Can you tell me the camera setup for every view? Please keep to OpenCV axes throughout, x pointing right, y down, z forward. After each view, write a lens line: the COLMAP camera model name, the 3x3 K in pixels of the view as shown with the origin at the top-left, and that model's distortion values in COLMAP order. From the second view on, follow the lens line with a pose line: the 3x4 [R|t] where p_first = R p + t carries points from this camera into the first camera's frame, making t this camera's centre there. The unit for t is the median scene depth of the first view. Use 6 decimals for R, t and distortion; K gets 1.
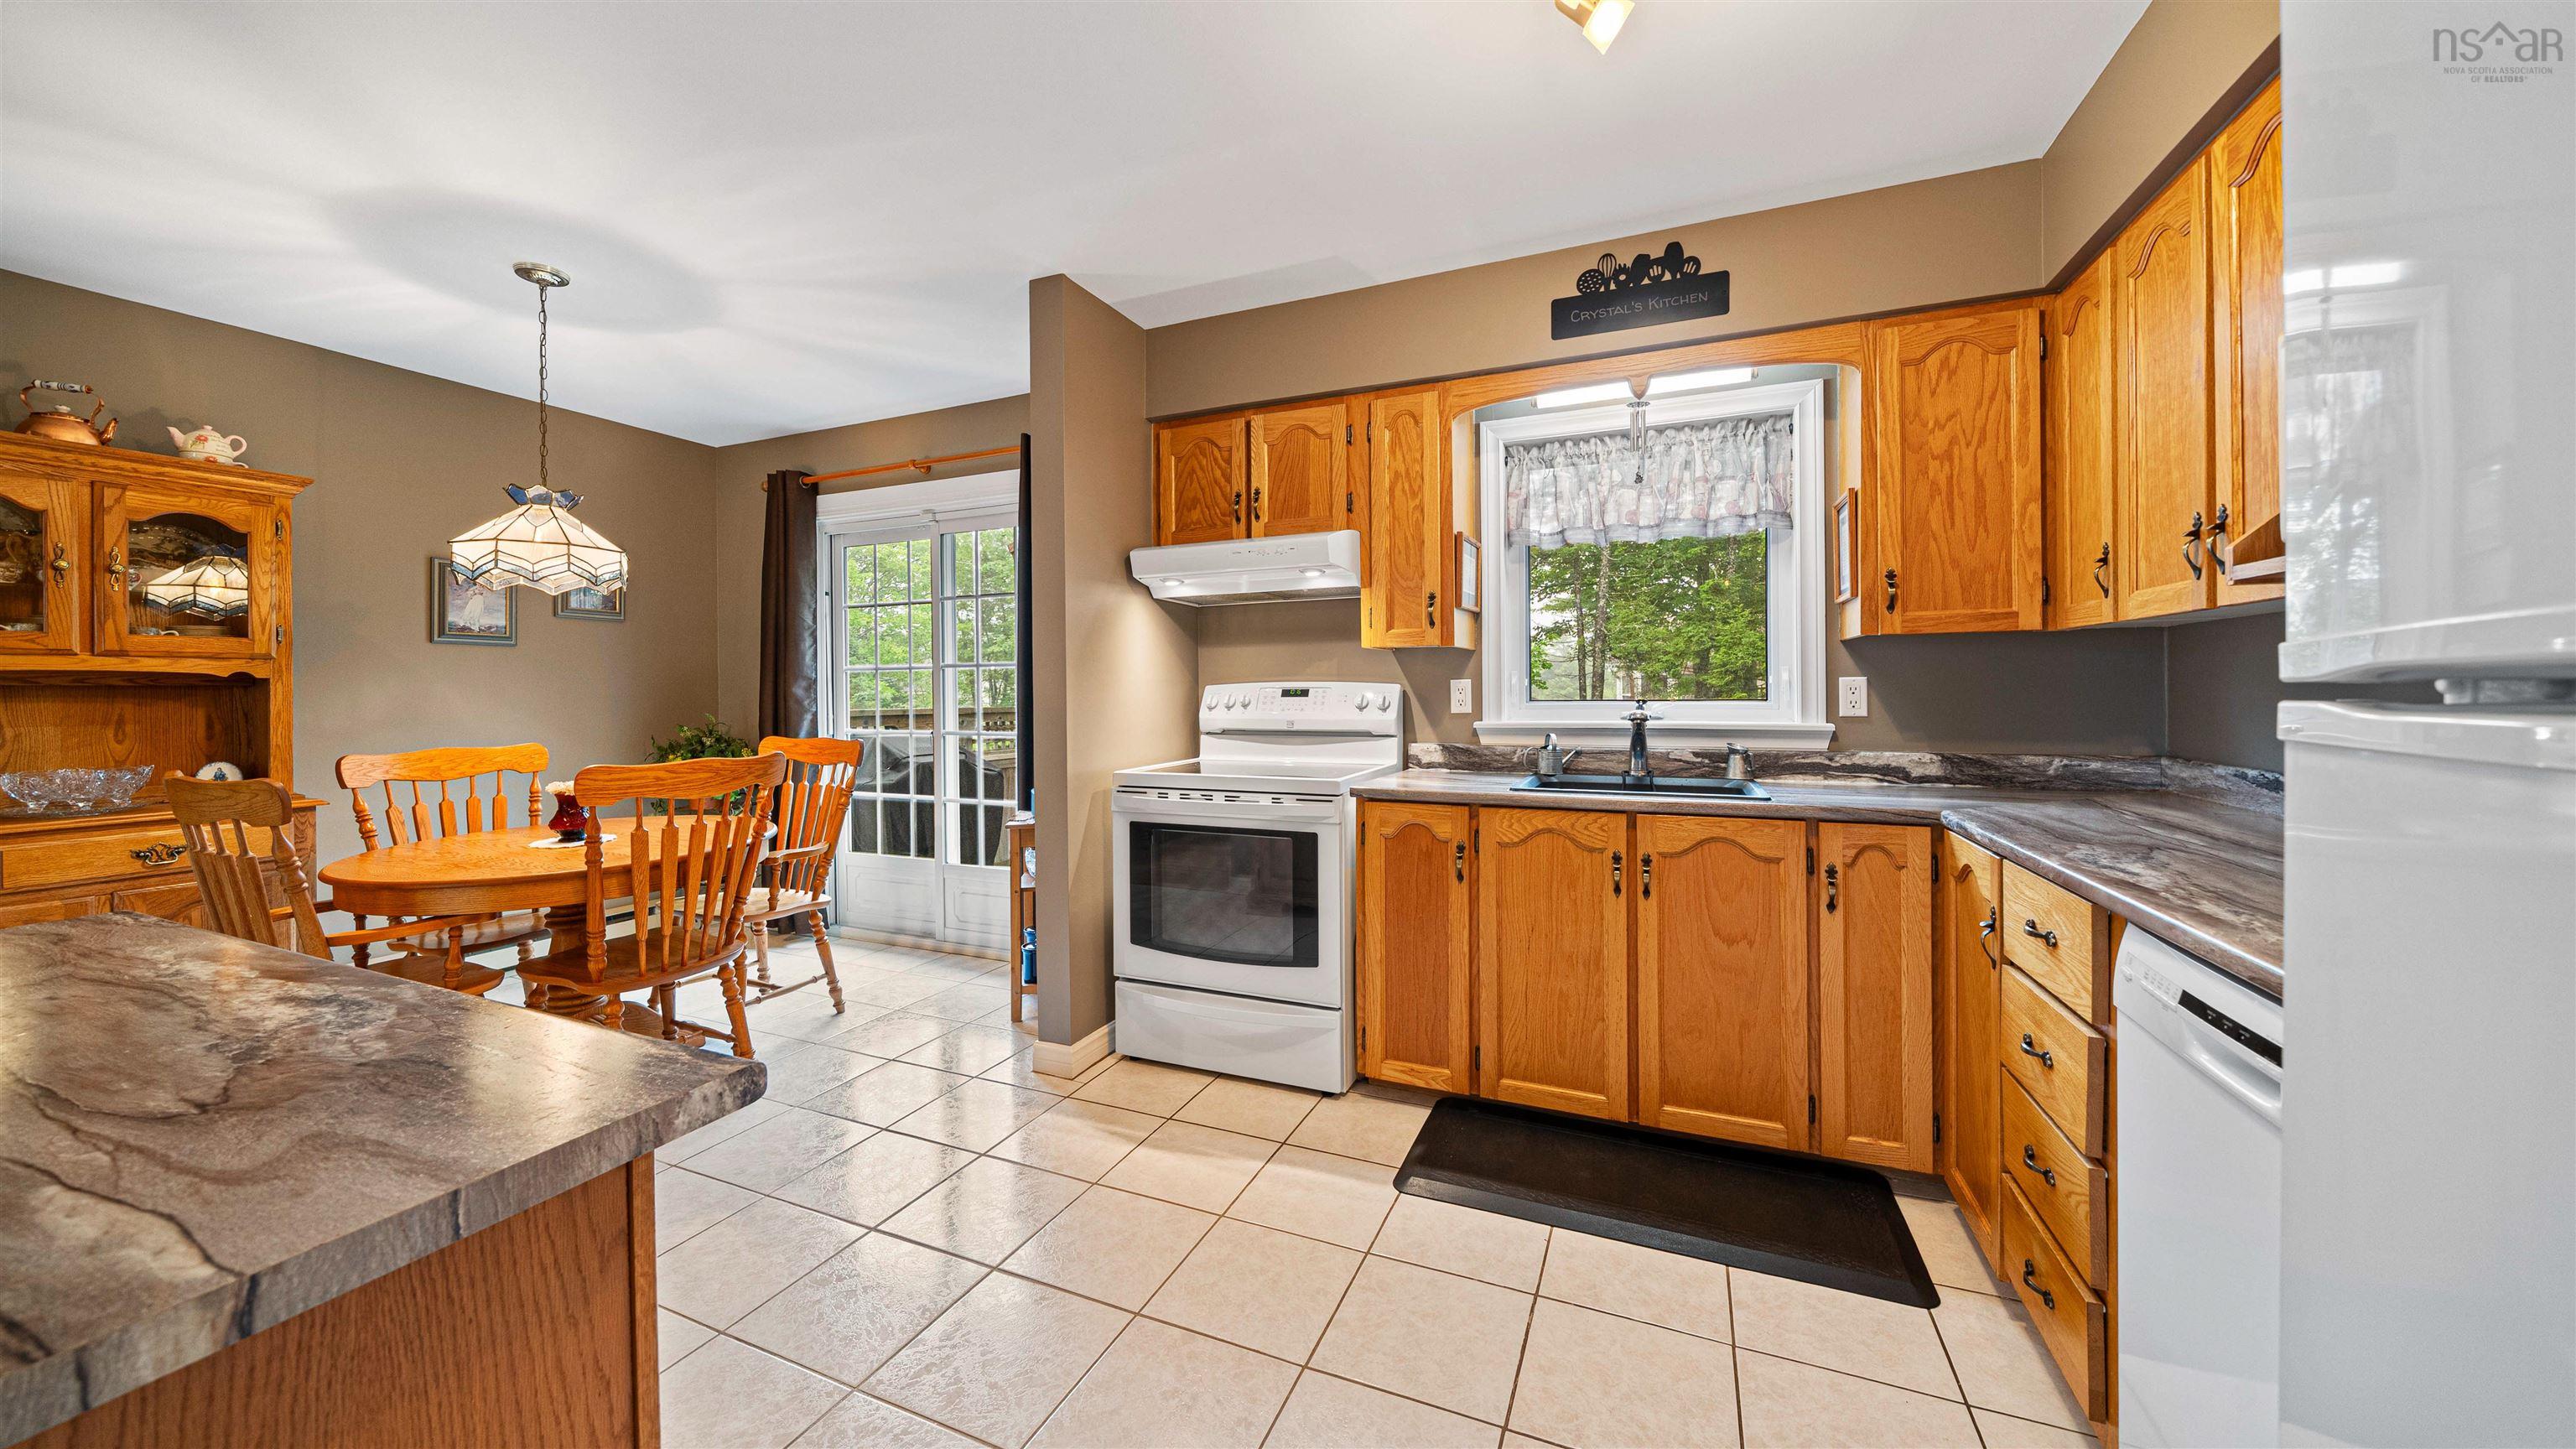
lens RADIAL K [[901.4, 0, 1288.9], [0, 901.4, 696.9], [0, 0, 1]] dist [-0.005167, -0.000105]
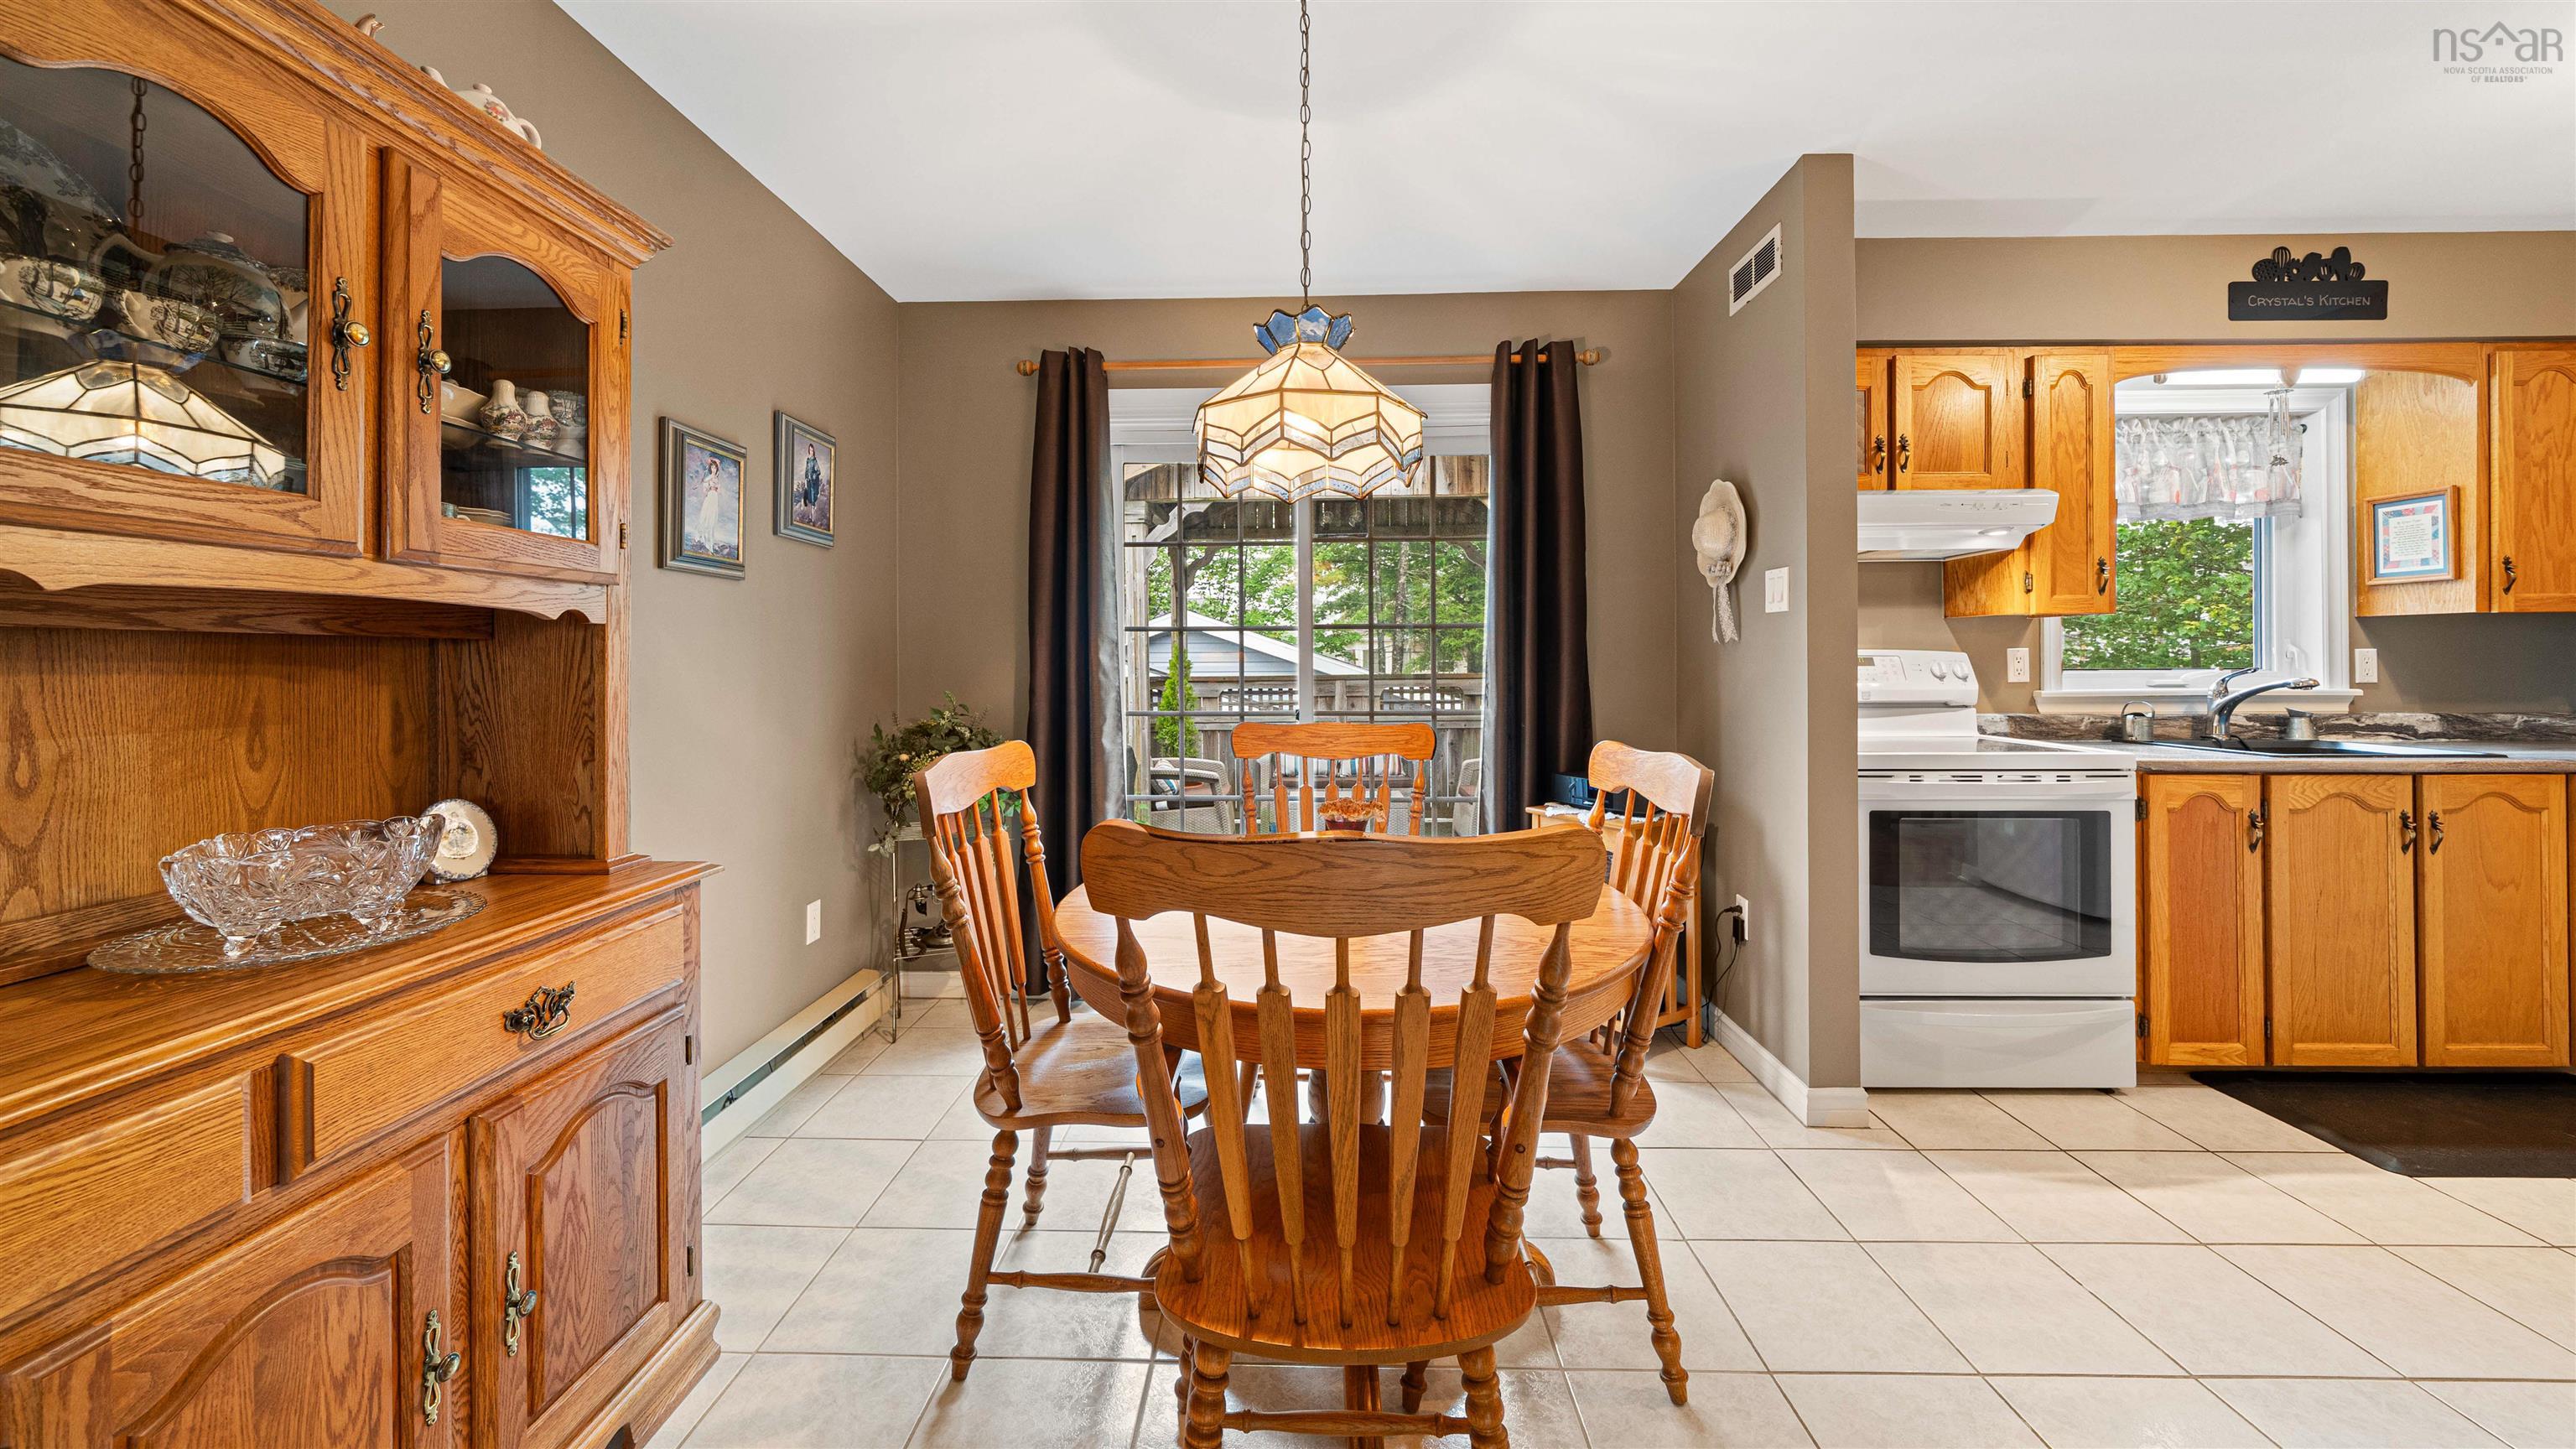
lens RADIAL K [[901.4, 0, 1280.9], [0, 901.4, 662.8], [0, 0, 1]] dist [-0.005167, -0.000105]
pose [[0.928074, 0.002657, 0.372387, -1.029551], [0.000233, 0.999970, -0.007715, 0.004500], [-0.372397, 0.007247, 0.928045, 0.424128]]
